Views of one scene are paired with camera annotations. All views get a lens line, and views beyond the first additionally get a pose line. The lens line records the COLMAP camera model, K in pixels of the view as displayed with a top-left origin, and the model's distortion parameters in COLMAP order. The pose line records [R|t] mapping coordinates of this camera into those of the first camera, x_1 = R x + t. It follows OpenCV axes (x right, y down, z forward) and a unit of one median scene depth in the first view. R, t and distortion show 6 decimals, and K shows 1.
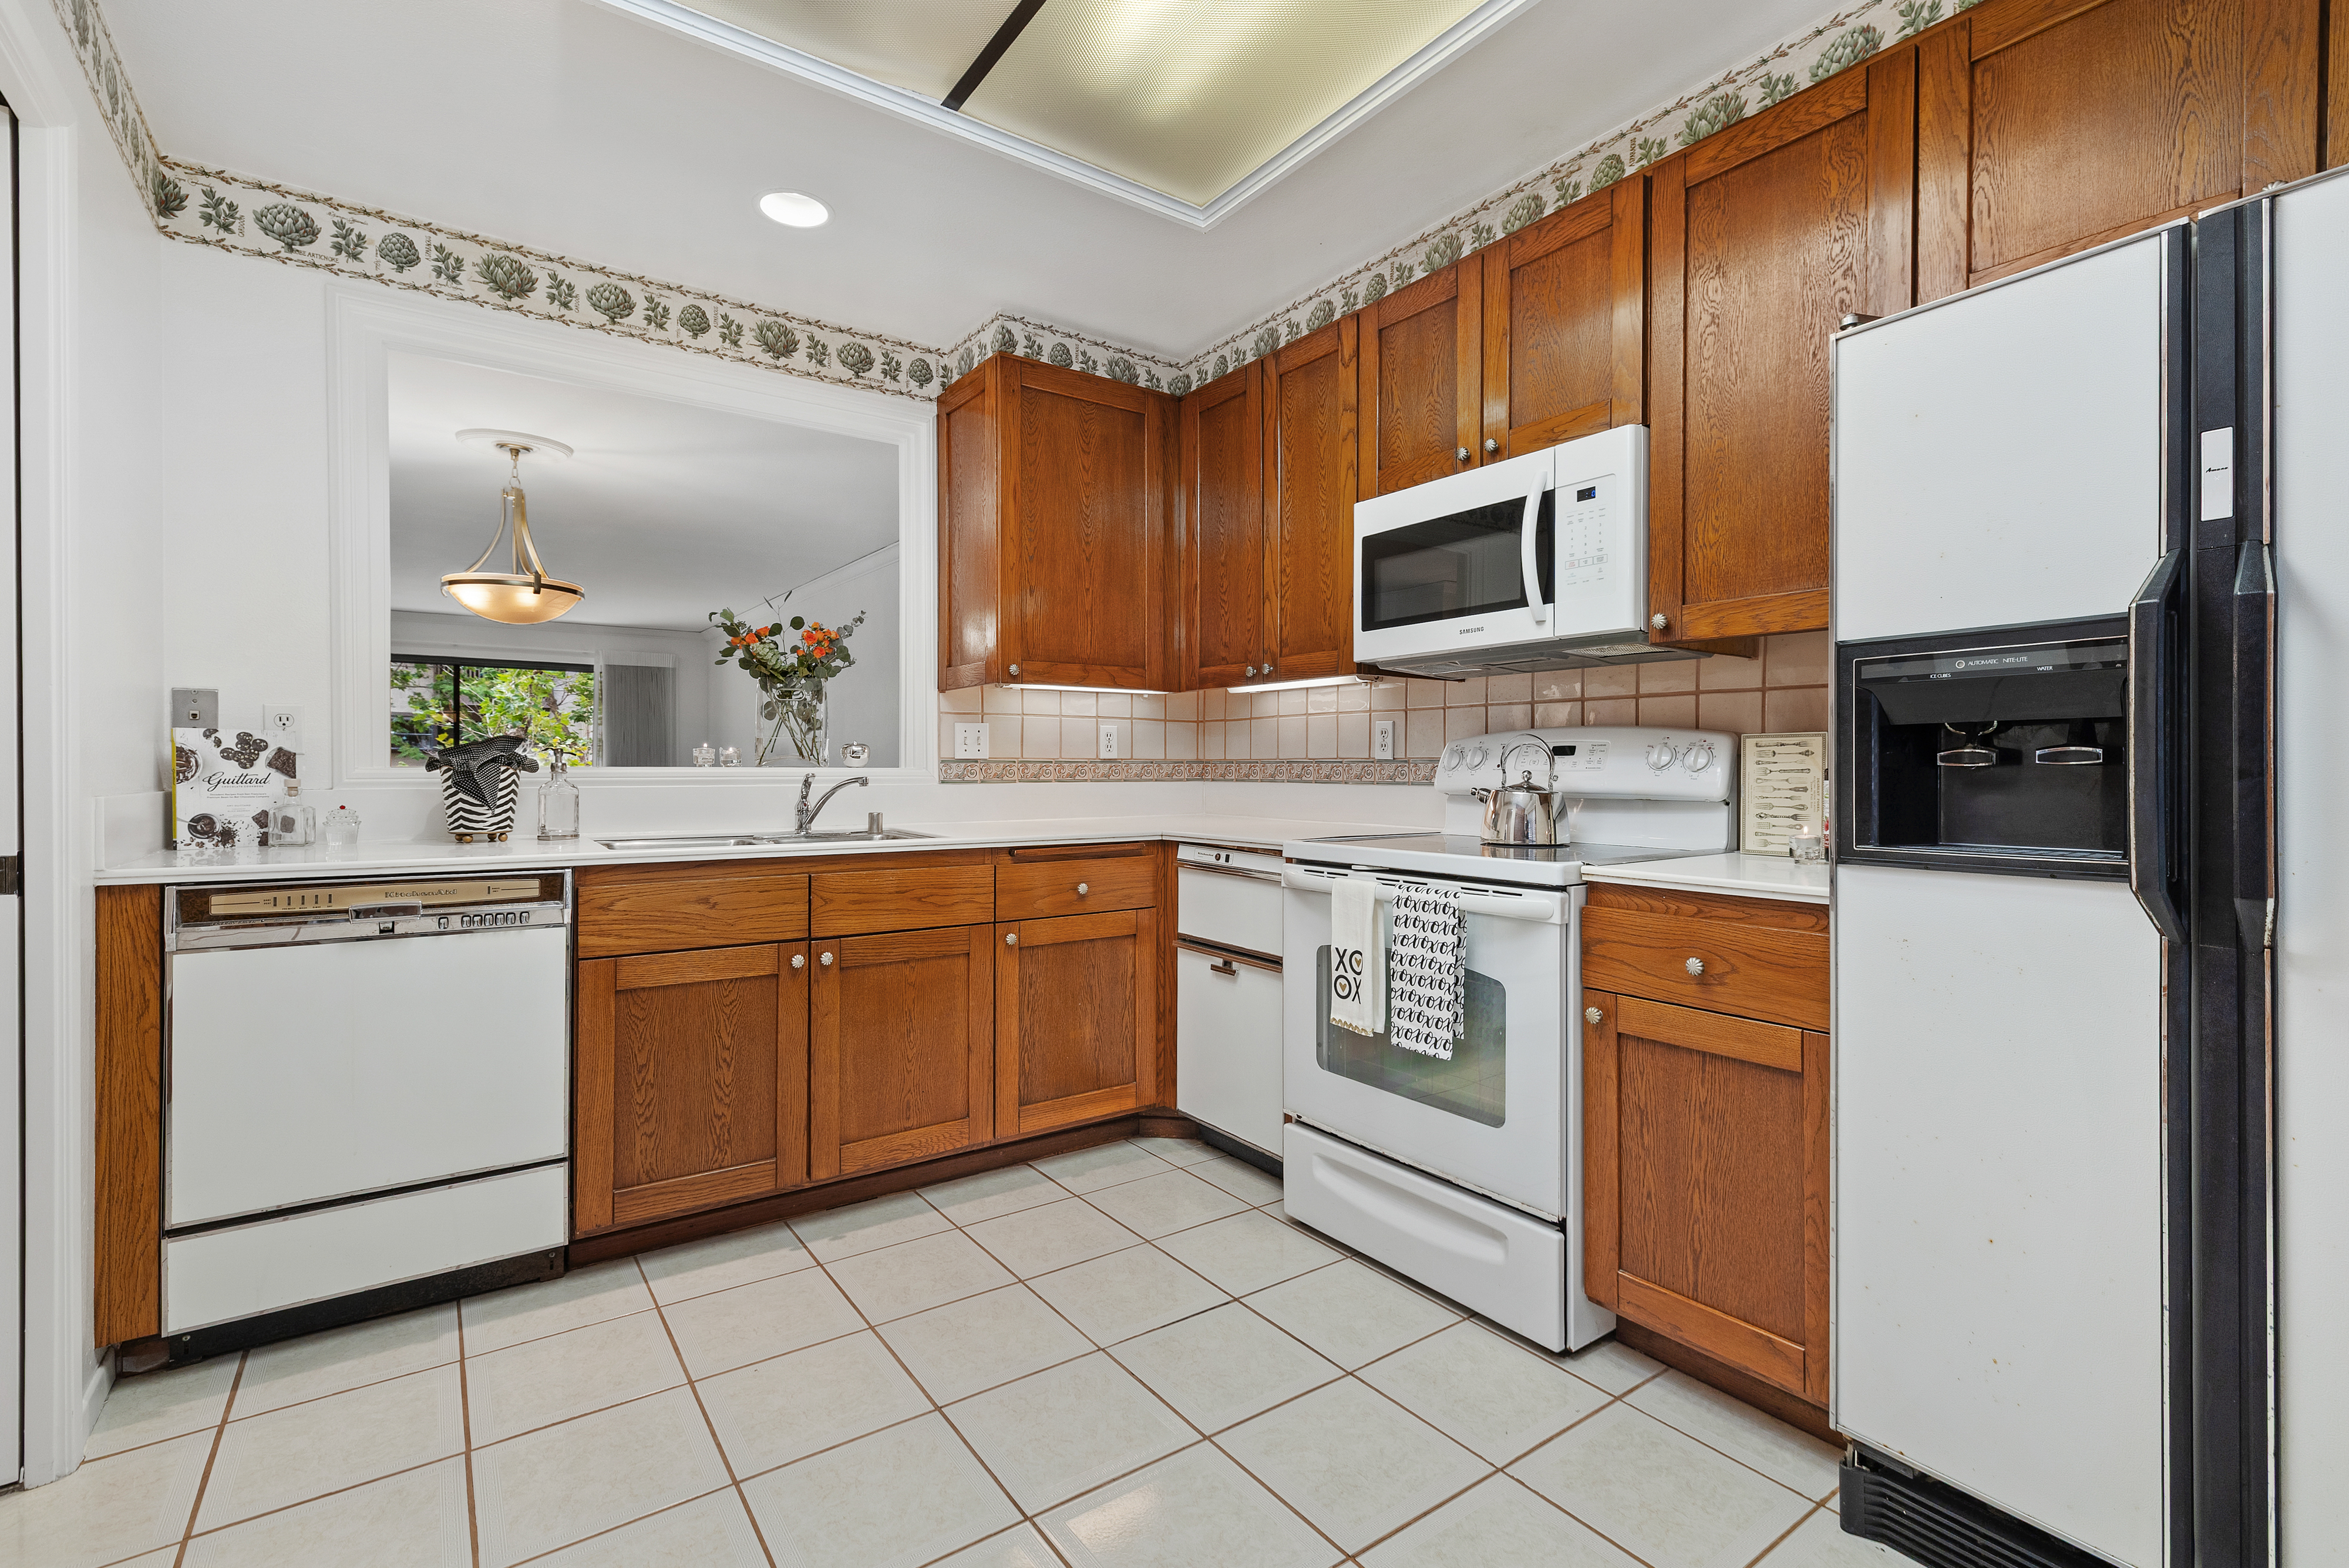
lens RADIAL K [[1021.1, 0, 1173.9], [0, 1021.1, 771.1], [0, 0, 1]] dist [0.000844, 0.000218]
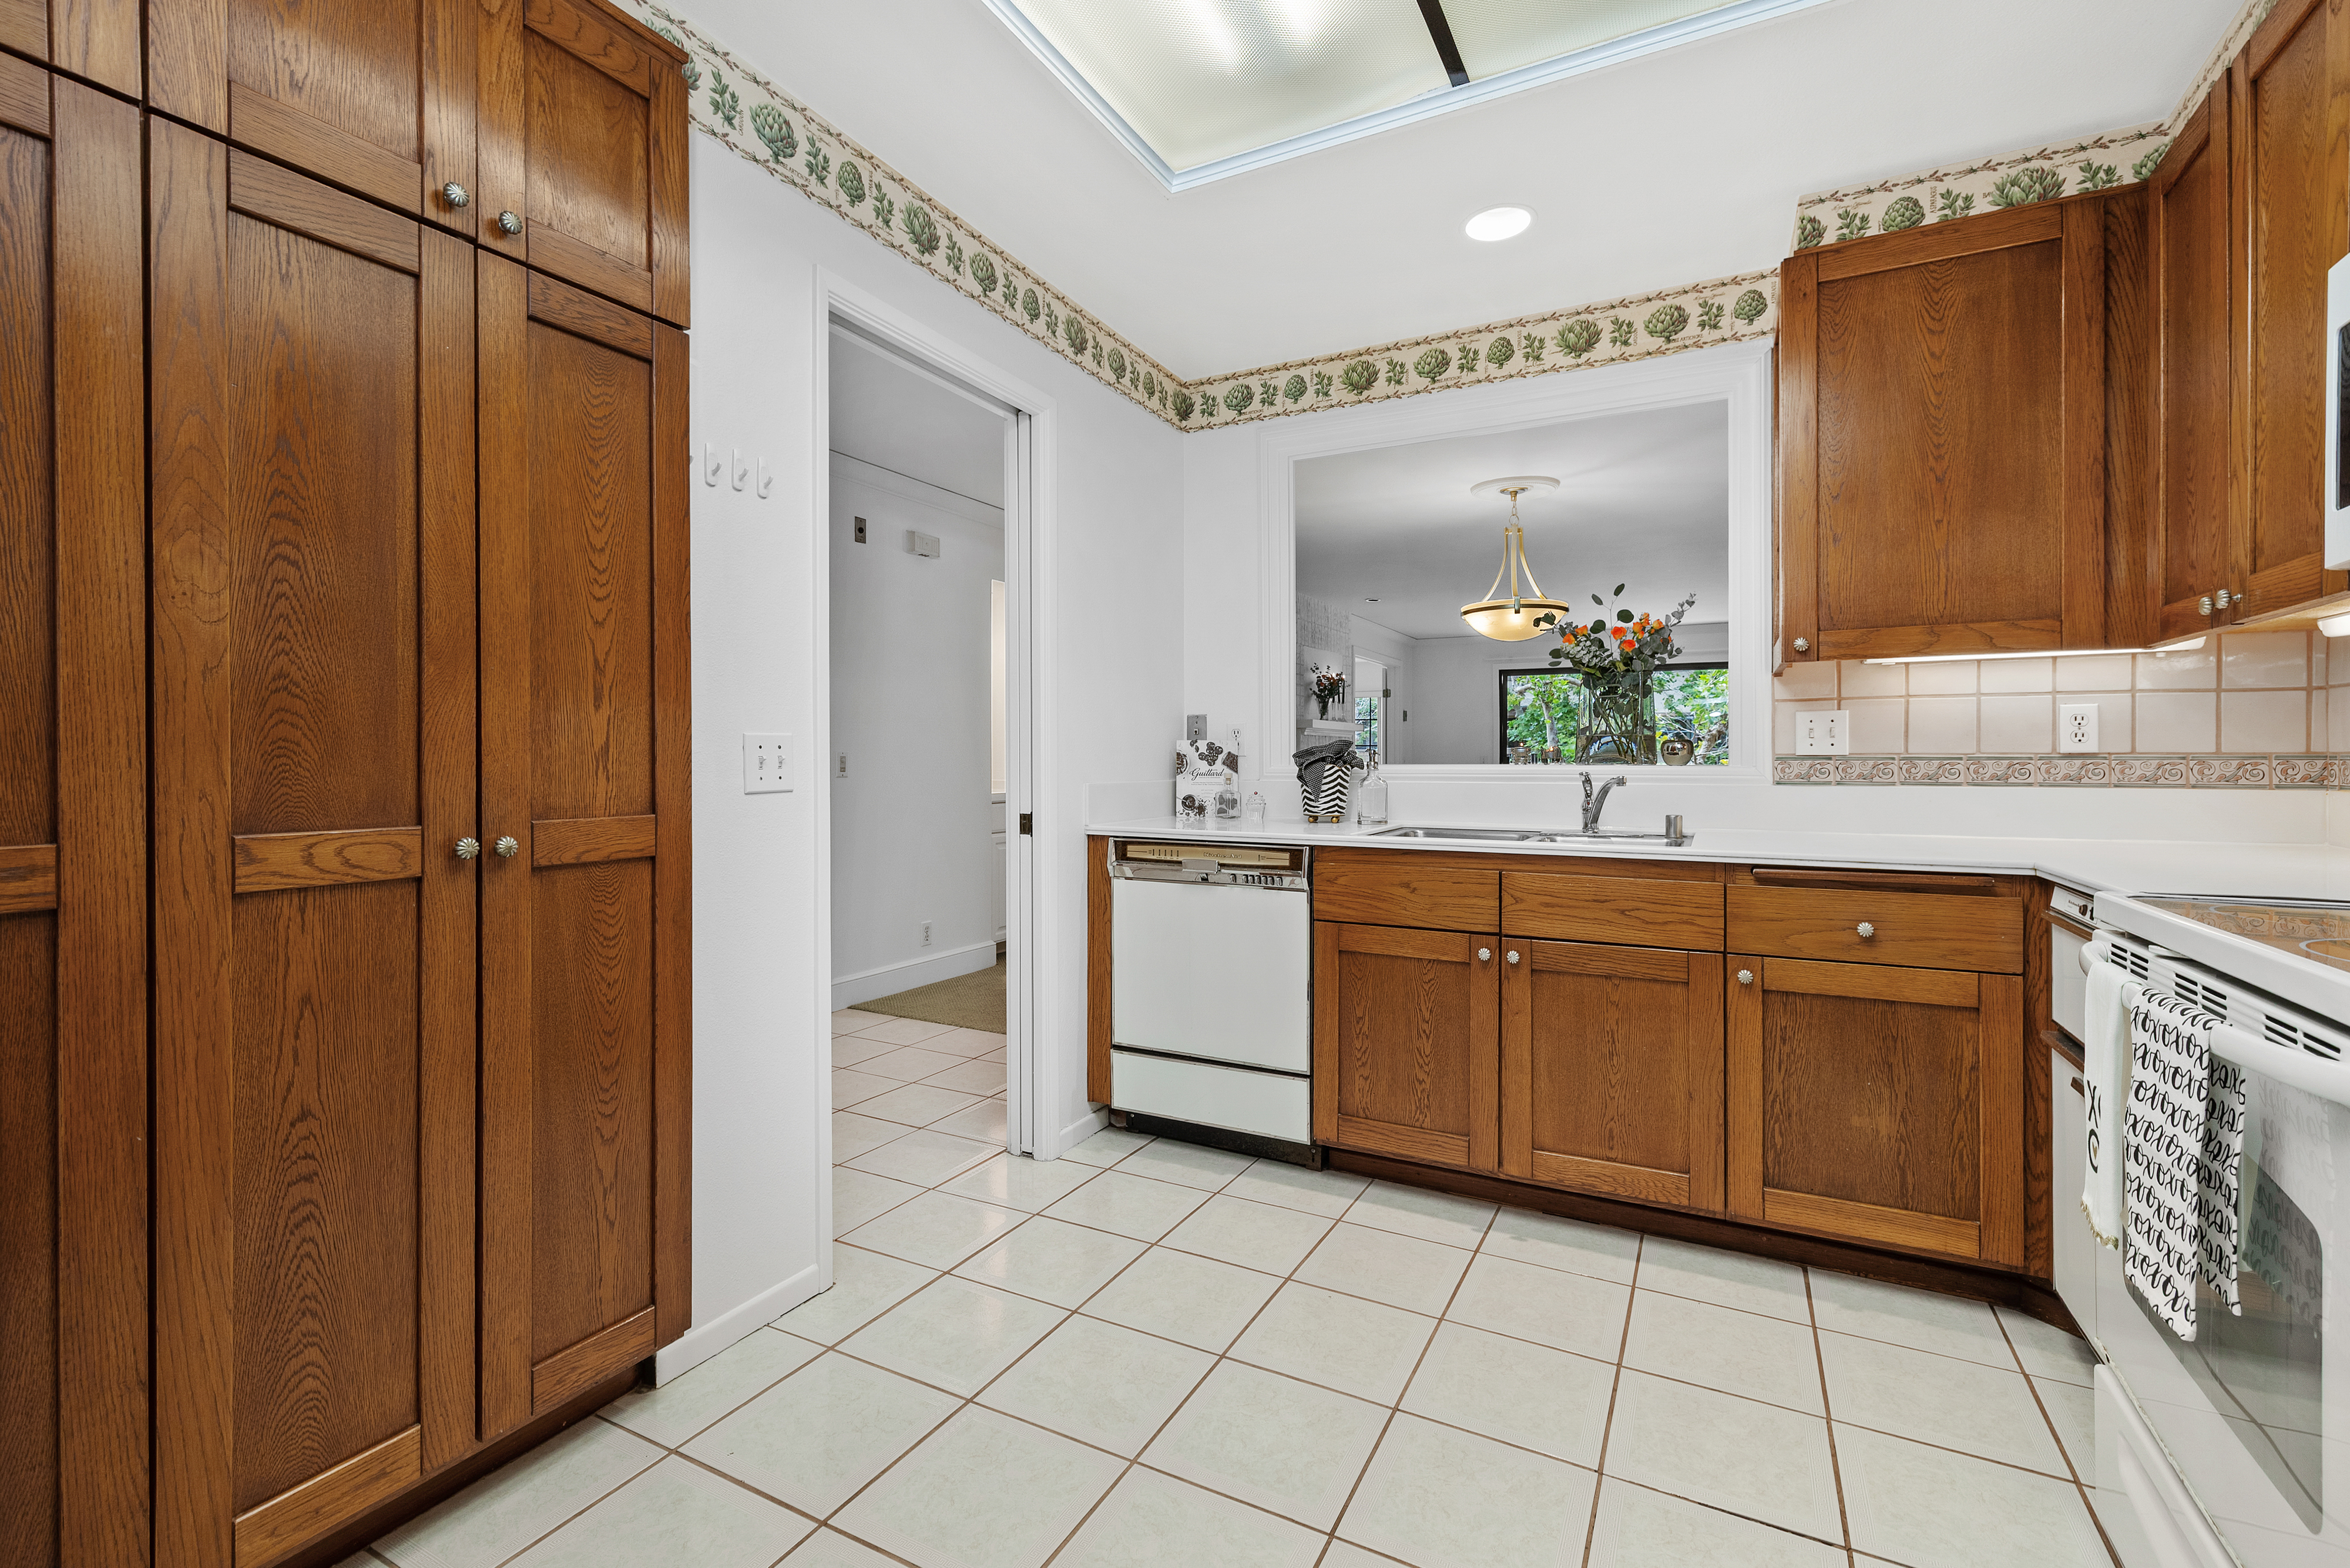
lens RADIAL K [[1021.5, 0, 1208.8], [0, 1021.5, 763.8], [0, 0, 1]] dist [0.000844, 0.000218]
pose [[0.468539, 0.001810, -0.883441, 0.352273], [-0.002415, 0.999997, 0.000768, -0.005558], [0.883439, 0.001774, 0.468542, 0.228271]]
